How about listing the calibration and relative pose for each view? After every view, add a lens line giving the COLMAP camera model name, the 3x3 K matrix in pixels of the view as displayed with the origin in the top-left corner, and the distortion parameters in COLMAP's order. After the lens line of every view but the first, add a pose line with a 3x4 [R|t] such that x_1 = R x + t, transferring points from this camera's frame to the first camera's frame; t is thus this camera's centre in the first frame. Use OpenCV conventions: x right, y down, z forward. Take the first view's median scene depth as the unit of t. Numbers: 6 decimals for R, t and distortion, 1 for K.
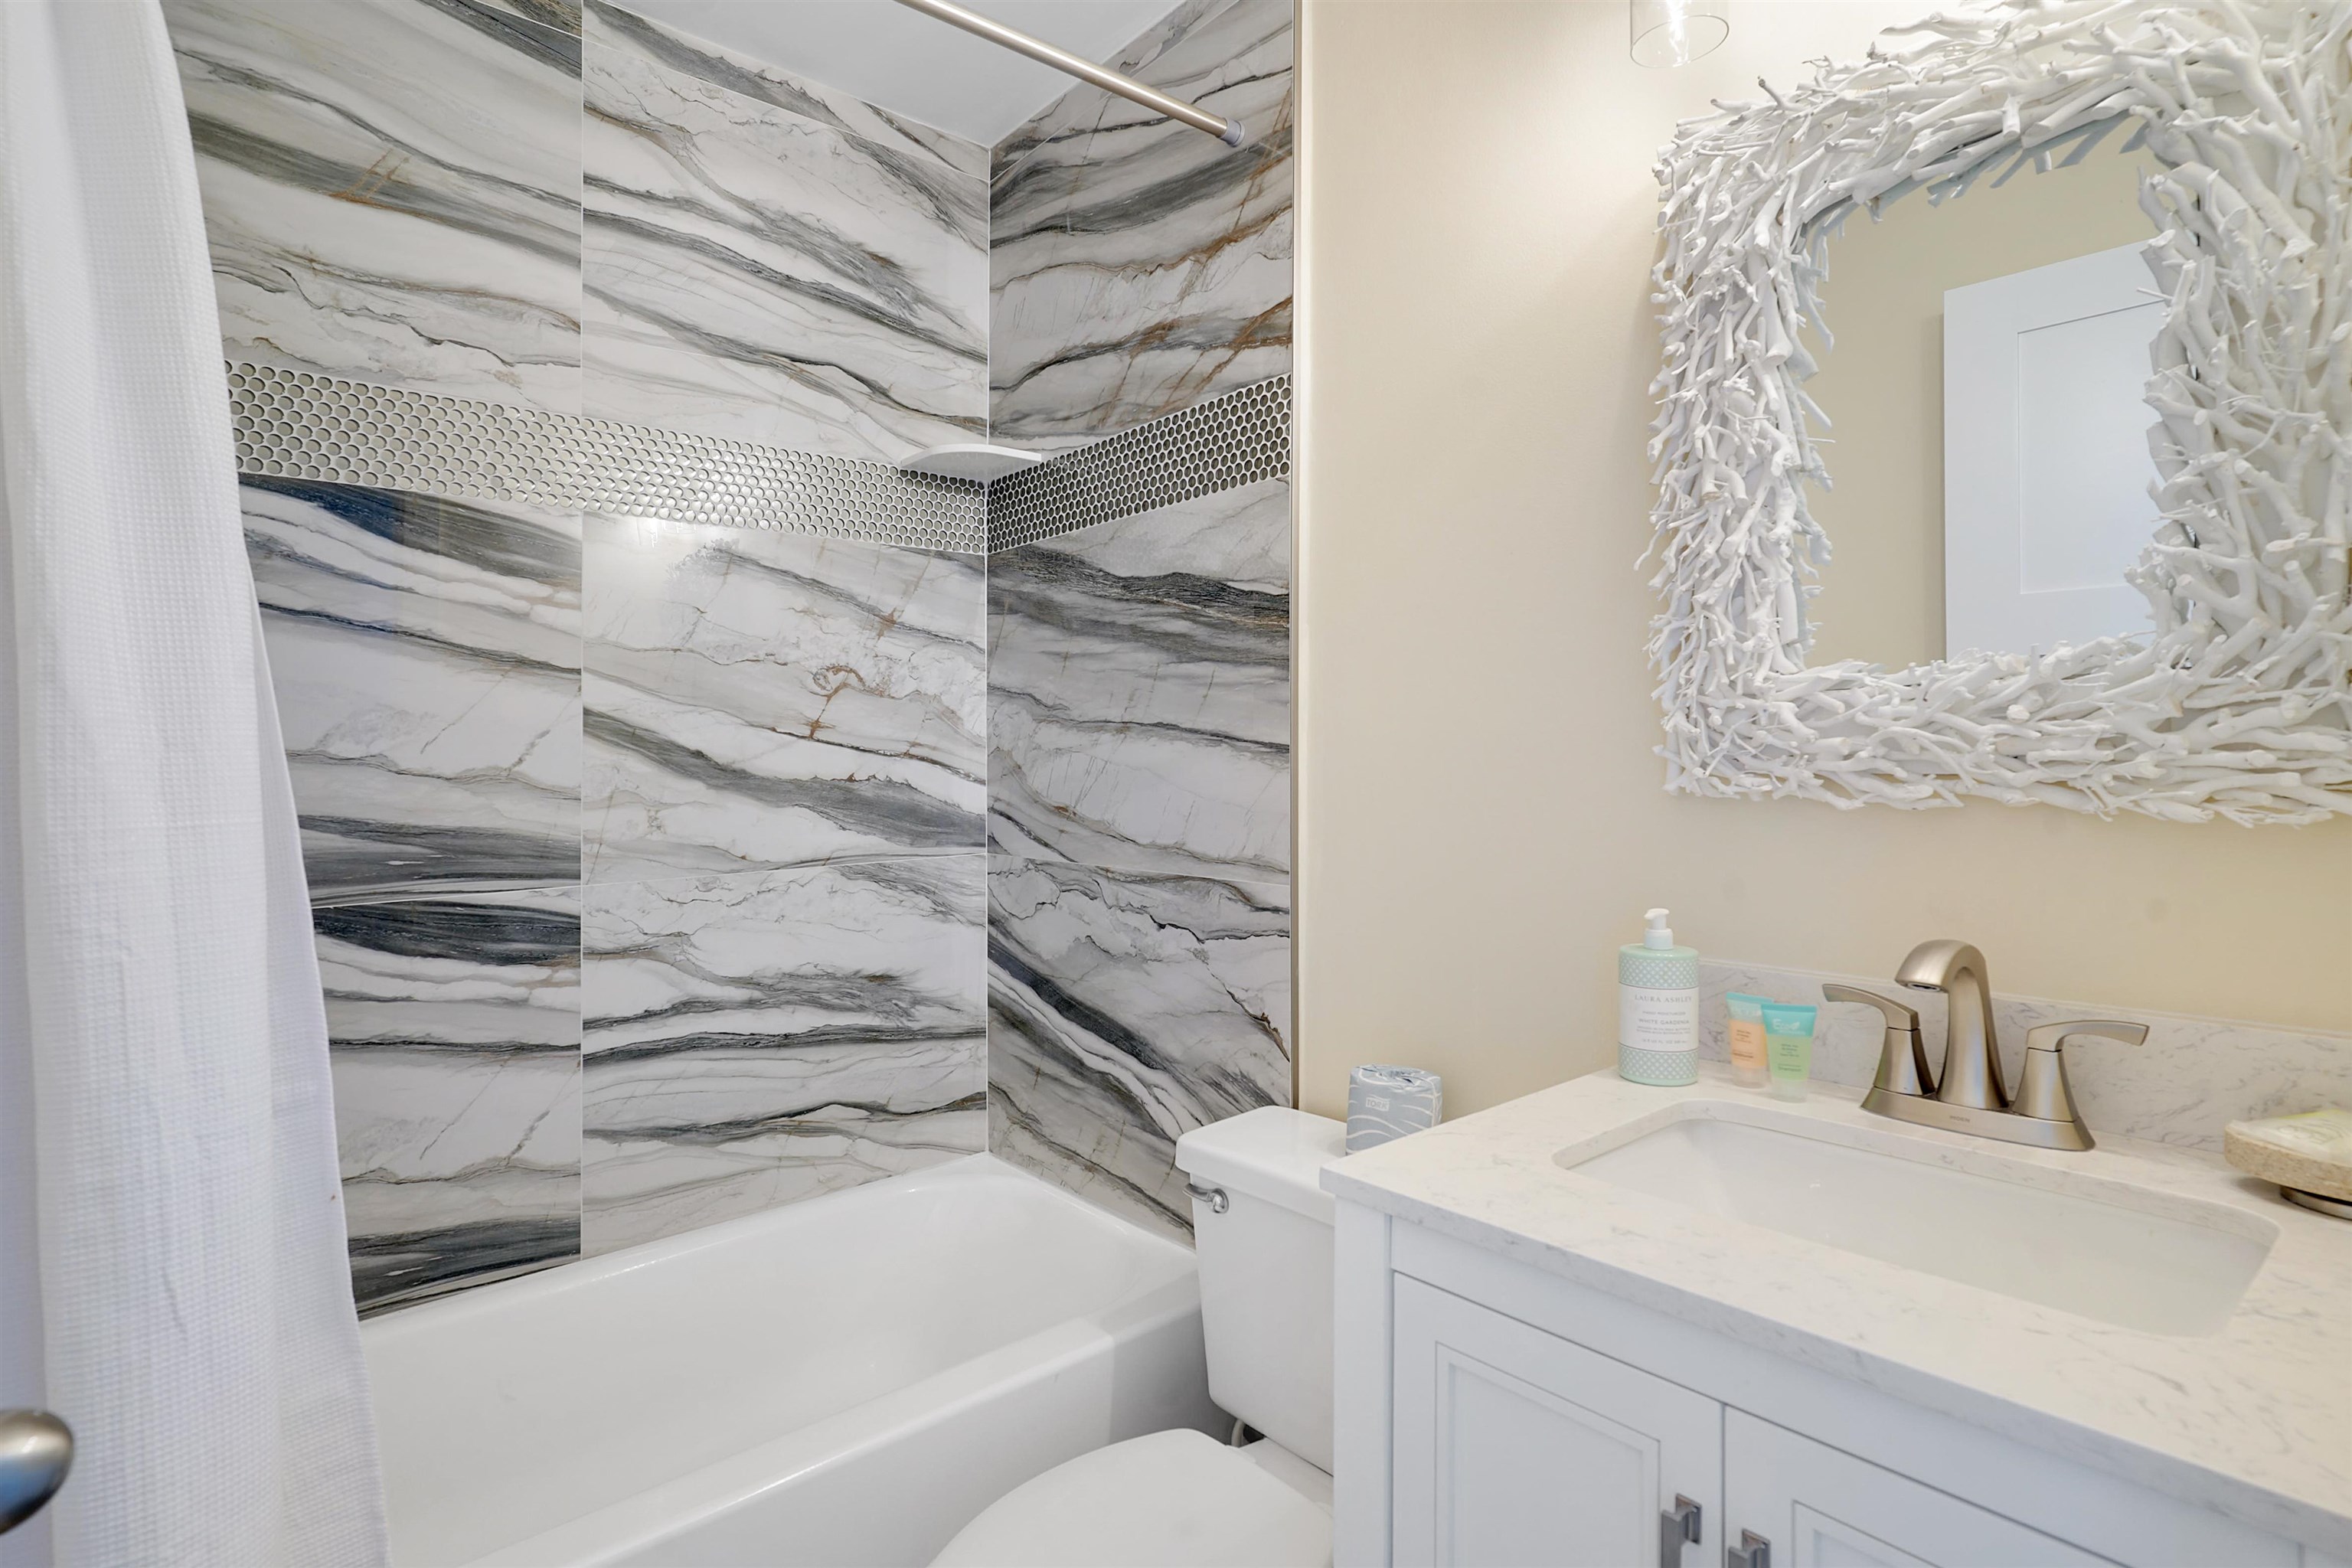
lens RADIAL K [[1148.6, 0, 1170.2], [0, 1148.6, 779.0], [0, 0, 1]] dist [-0.007775, 0.006216]
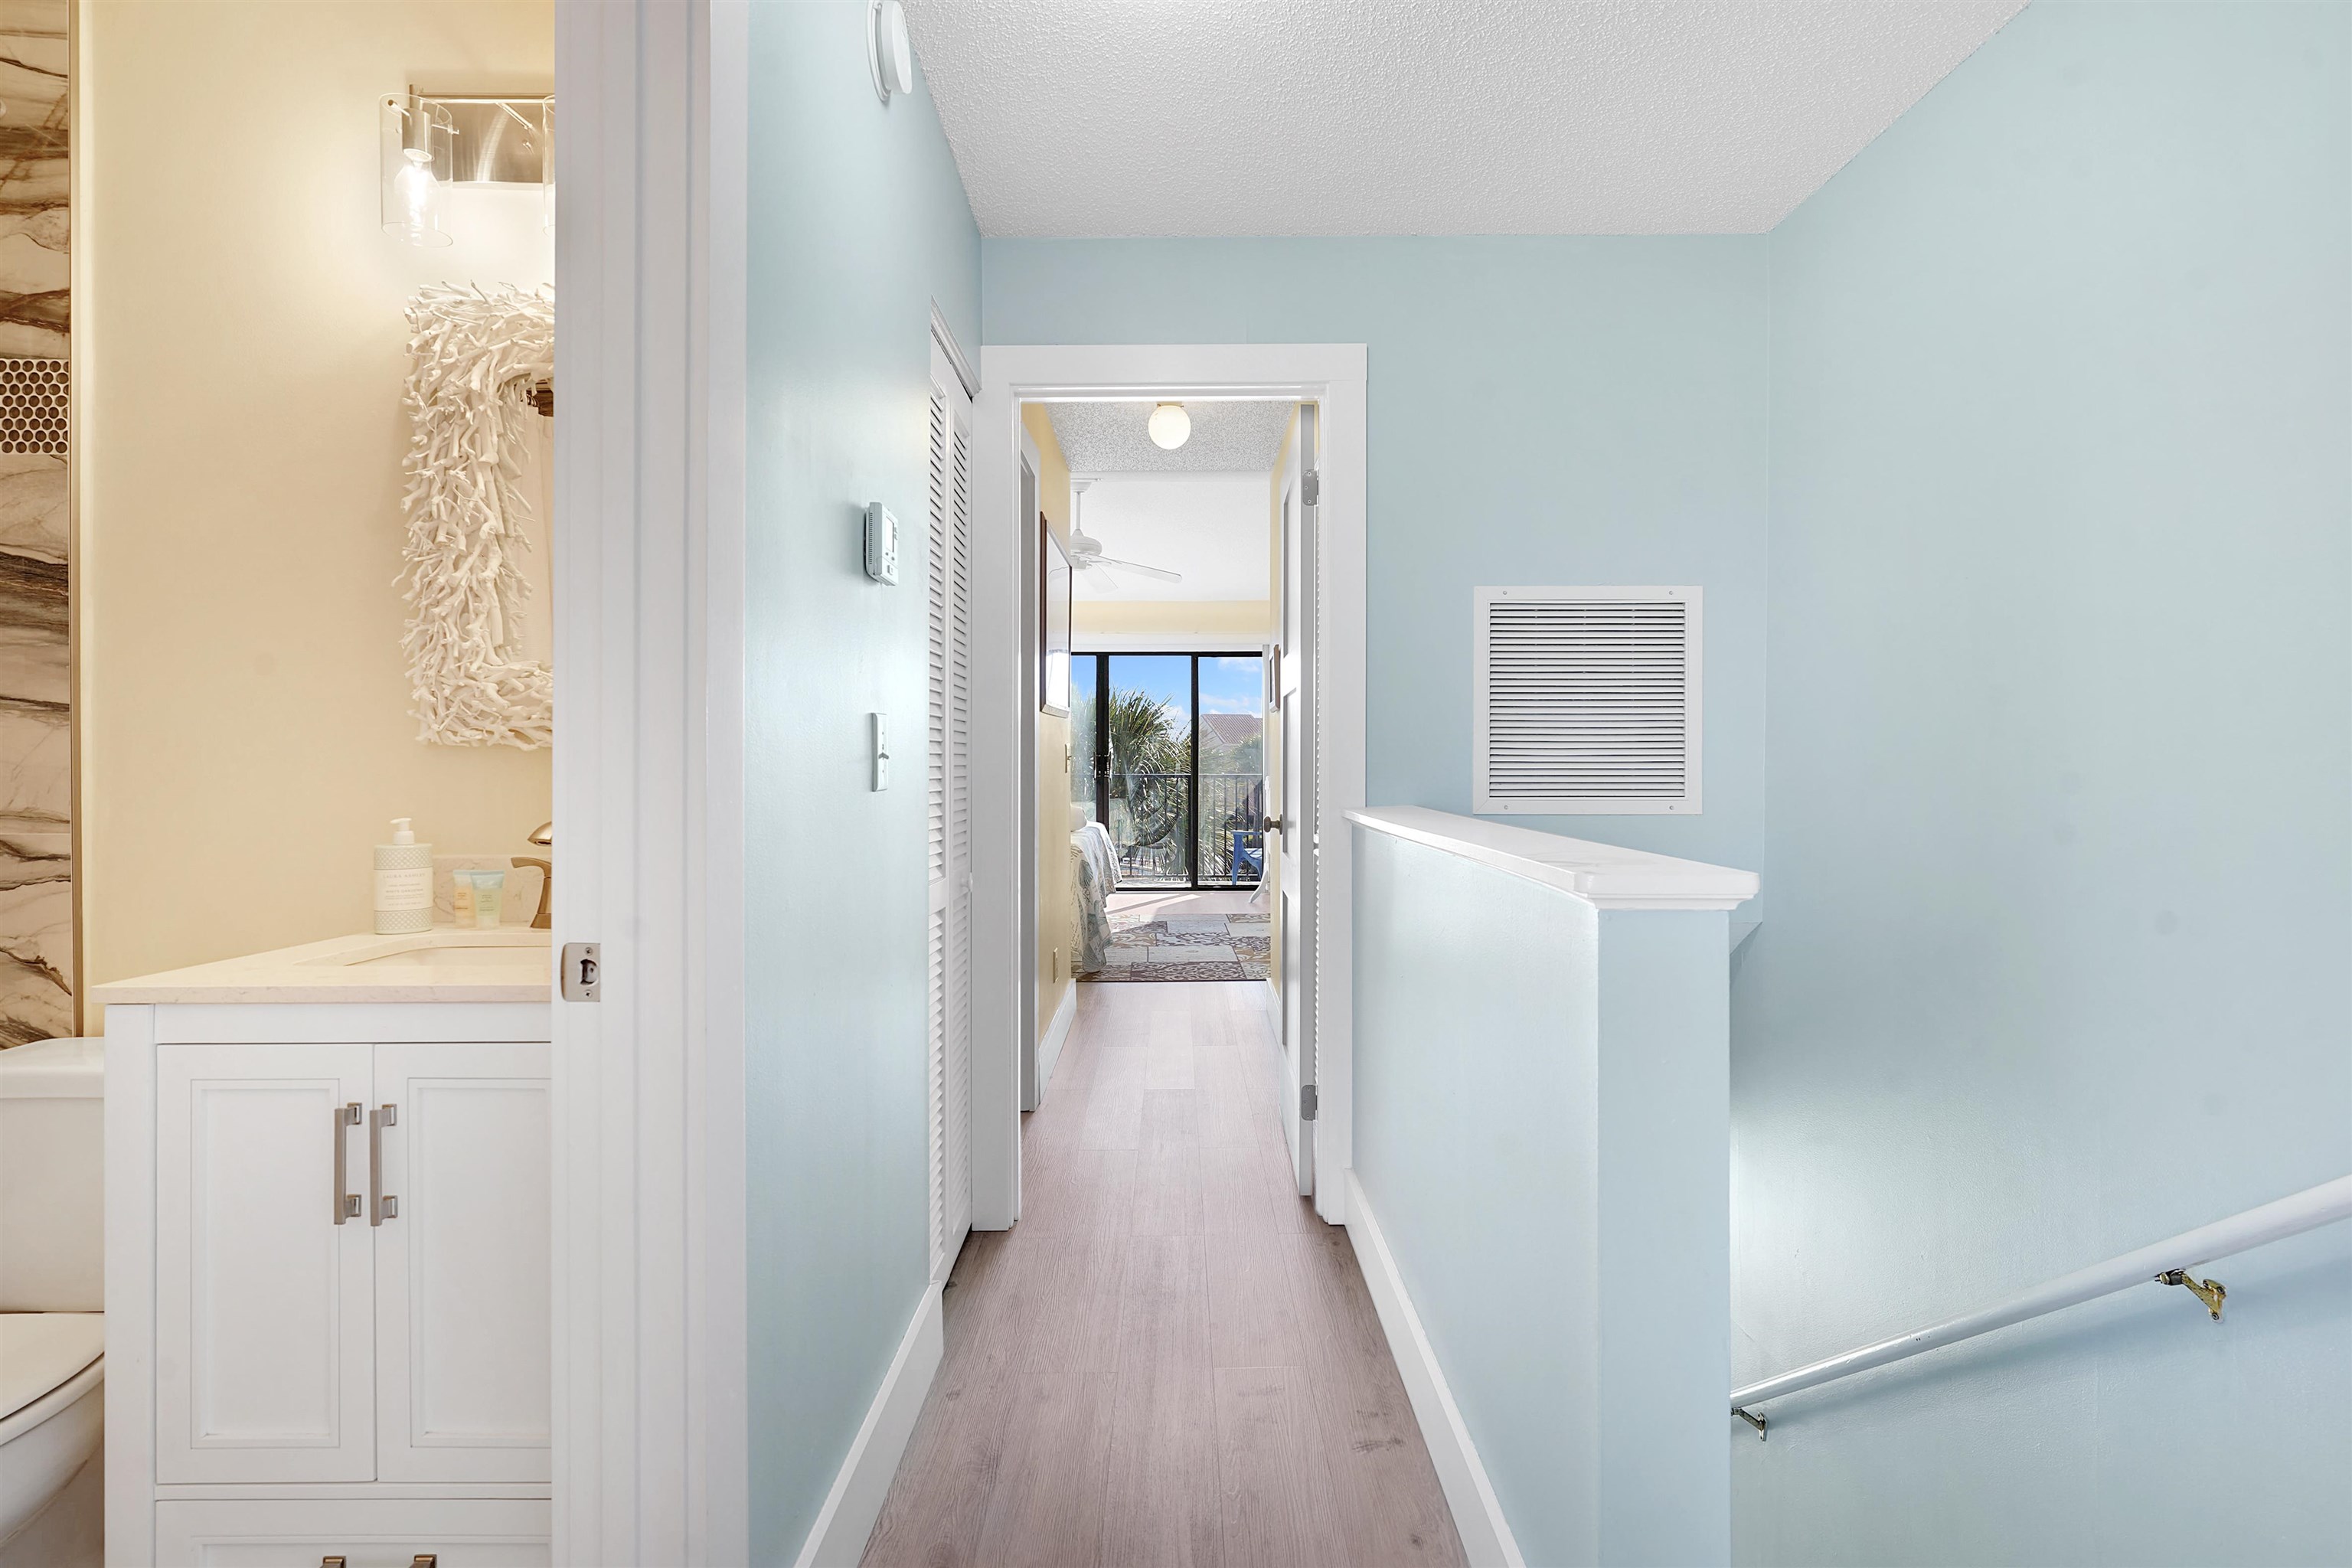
lens RADIAL K [[1148.6, 0, 1130.1], [0, 1148.6, 792.0], [0, 0, 1]] dist [-0.007775, 0.006216]
pose [[0.666918, -0.004813, 0.745116, -0.049185], [0.003422, 0.999988, 0.003396, 0.074615], [-0.745124, 0.000285, 0.666926, -0.655709]]
